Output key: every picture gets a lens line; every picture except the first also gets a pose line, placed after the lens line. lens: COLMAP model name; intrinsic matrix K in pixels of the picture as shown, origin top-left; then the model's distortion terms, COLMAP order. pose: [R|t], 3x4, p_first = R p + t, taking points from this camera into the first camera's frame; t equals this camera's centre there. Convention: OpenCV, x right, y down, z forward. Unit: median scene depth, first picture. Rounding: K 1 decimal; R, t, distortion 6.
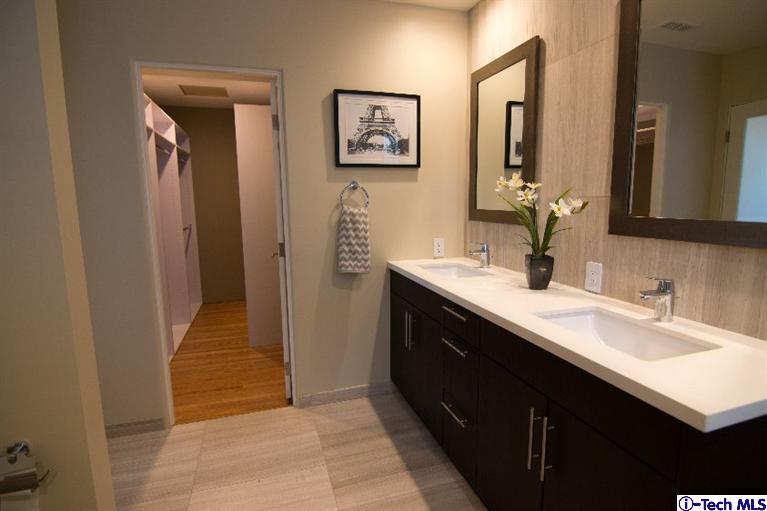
lens RADIAL K [[389.3, 0, 382.2], [0, 389.3, 251.6], [0, 0, 1]] dist [-0.003890, -0.001525]
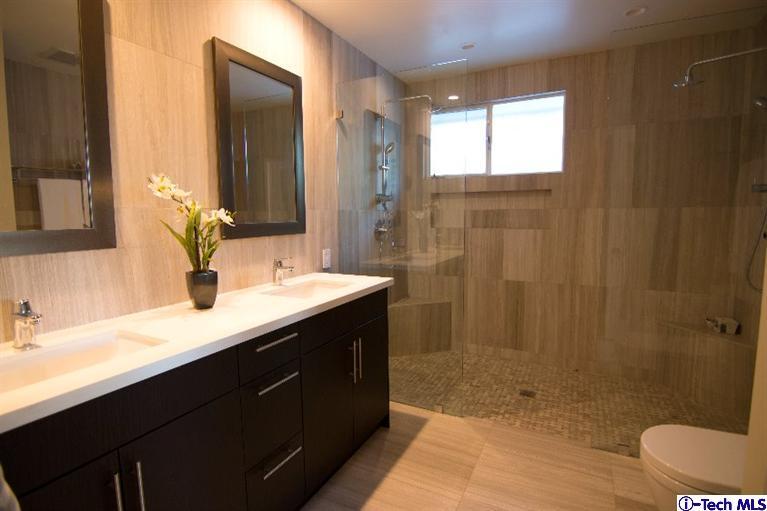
lens RADIAL K [[389.3, 0, 382.2], [0, 389.3, 251.6], [0, 0, 1]] dist [-0.003890, -0.001525]
pose [[-0.707375, -0.050897, 0.705004, -0.557305], [0.116032, 0.975512, 0.186848, -0.163631], [-0.697250, 0.213975, -0.684147, 1.379782]]
